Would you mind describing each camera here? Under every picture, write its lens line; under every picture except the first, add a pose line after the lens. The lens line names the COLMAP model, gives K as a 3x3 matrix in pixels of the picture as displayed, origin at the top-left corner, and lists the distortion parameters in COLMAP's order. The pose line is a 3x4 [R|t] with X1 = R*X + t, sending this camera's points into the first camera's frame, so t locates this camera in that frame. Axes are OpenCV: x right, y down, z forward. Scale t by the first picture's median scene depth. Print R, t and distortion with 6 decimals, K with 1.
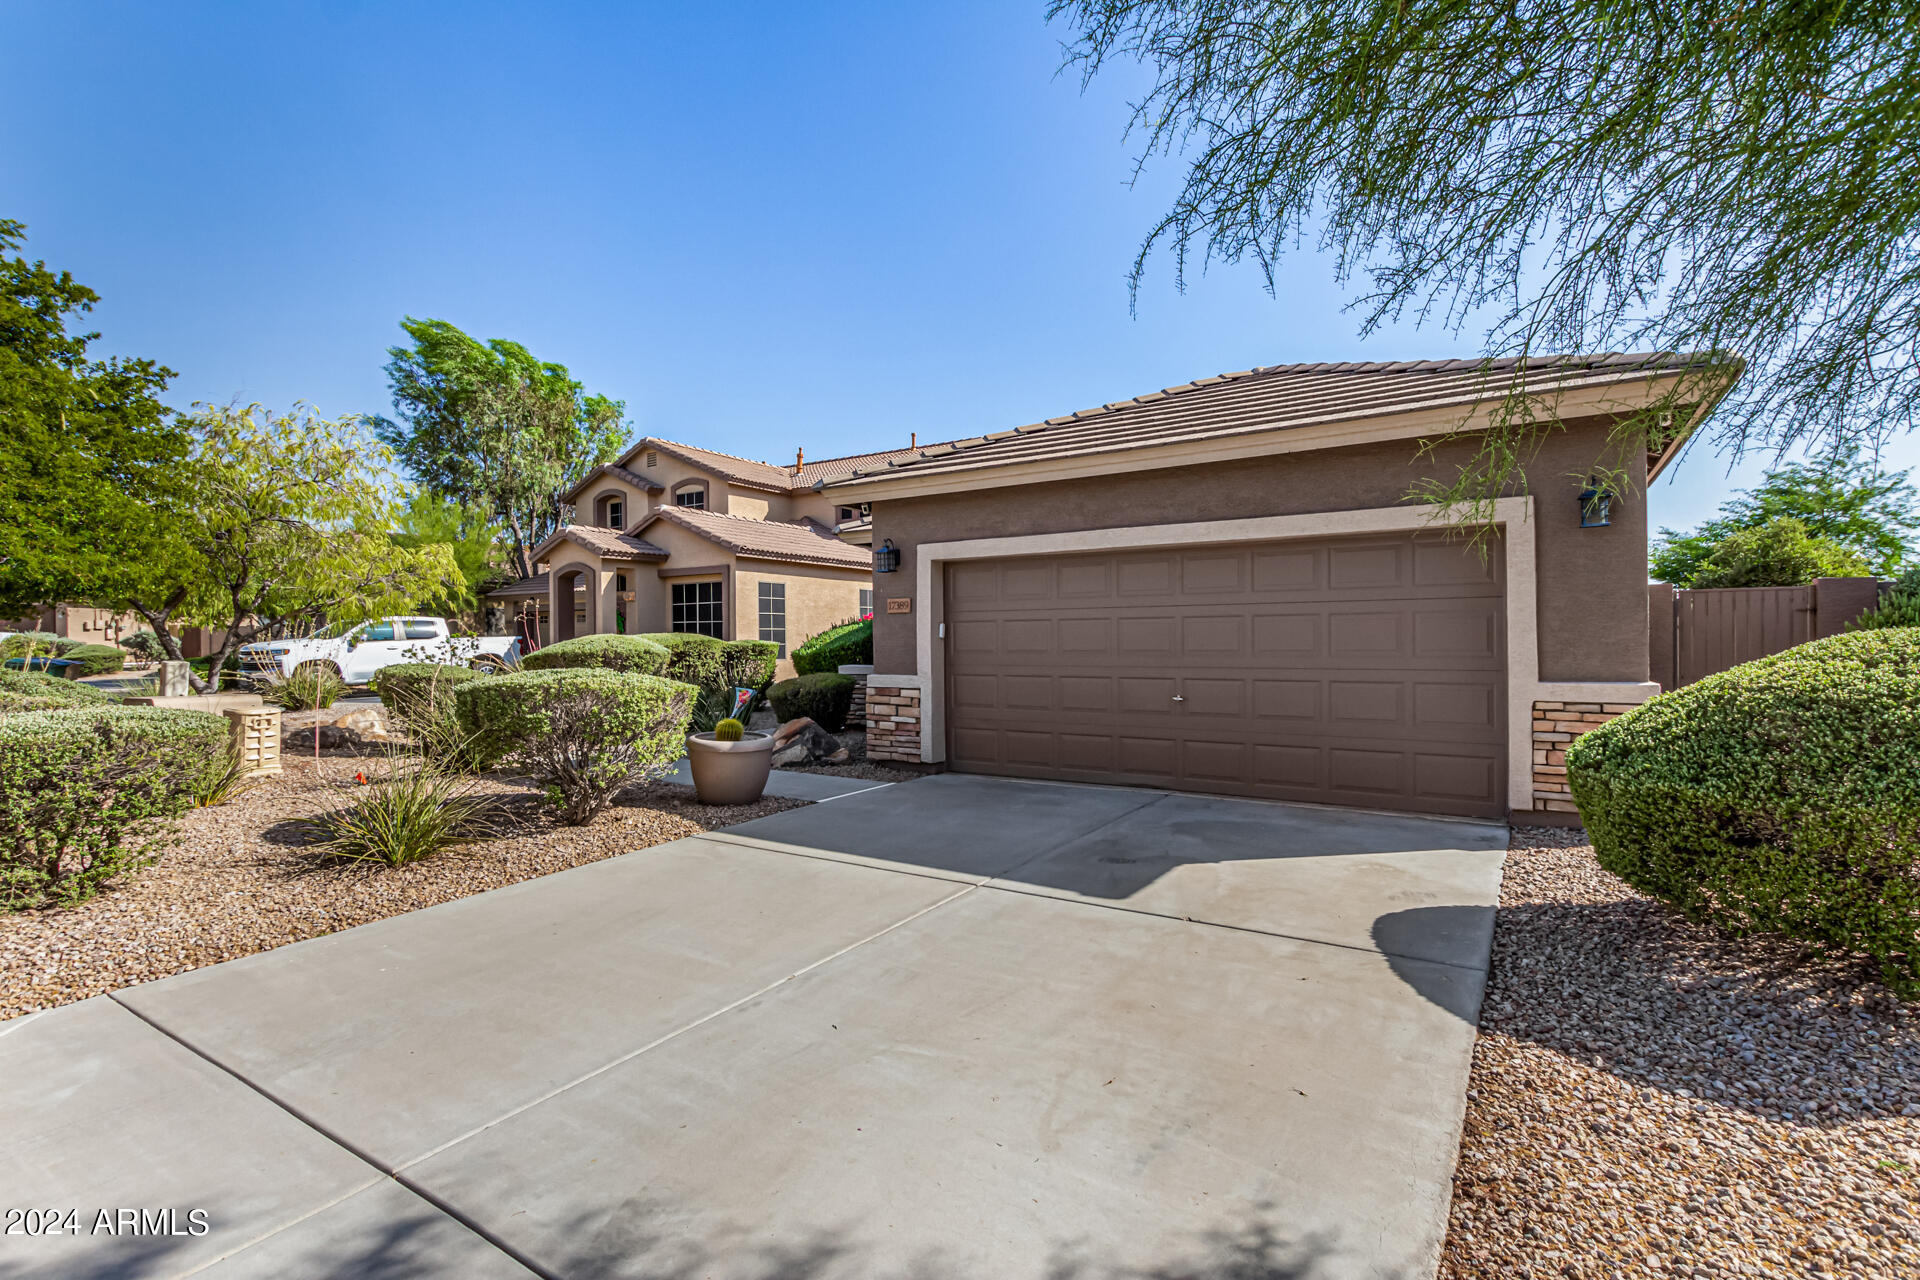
lens RADIAL K [[877.6, 0, 971.9], [0, 877.6, 635.8], [0, 0, 1]] dist [0.006994, -0.002717]
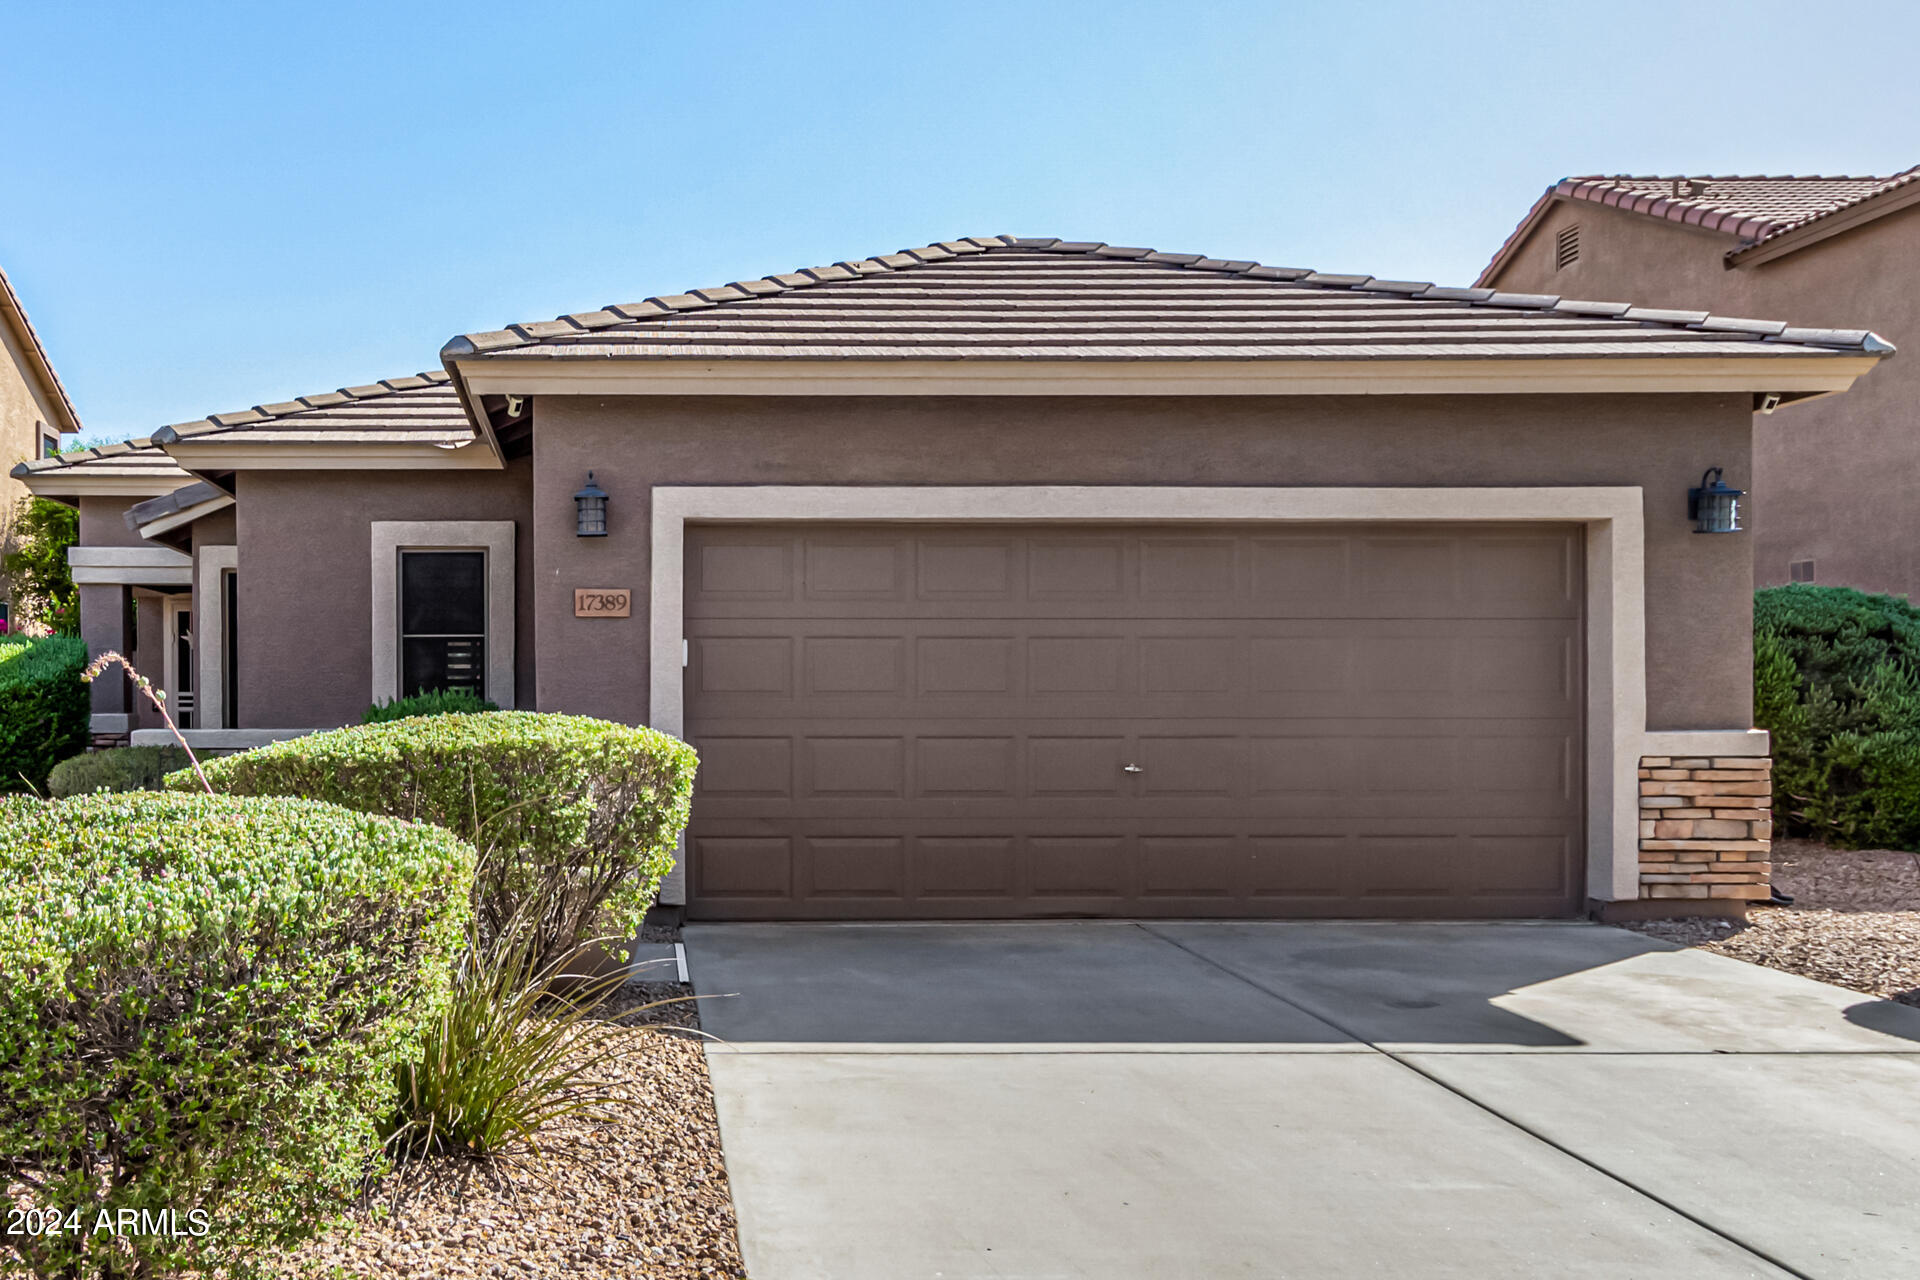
lens RADIAL K [[1400.1, 0, 958.8], [0, 1400.1, 659.6], [0, 0, 1]] dist [-0.027682, -0.000468]
pose [[0.848437, 0.011576, 0.529170, -0.353062], [-0.008395, 0.999929, -0.008414, 0.003853], [-0.529230, 0.002696, 0.848474, 0.204393]]
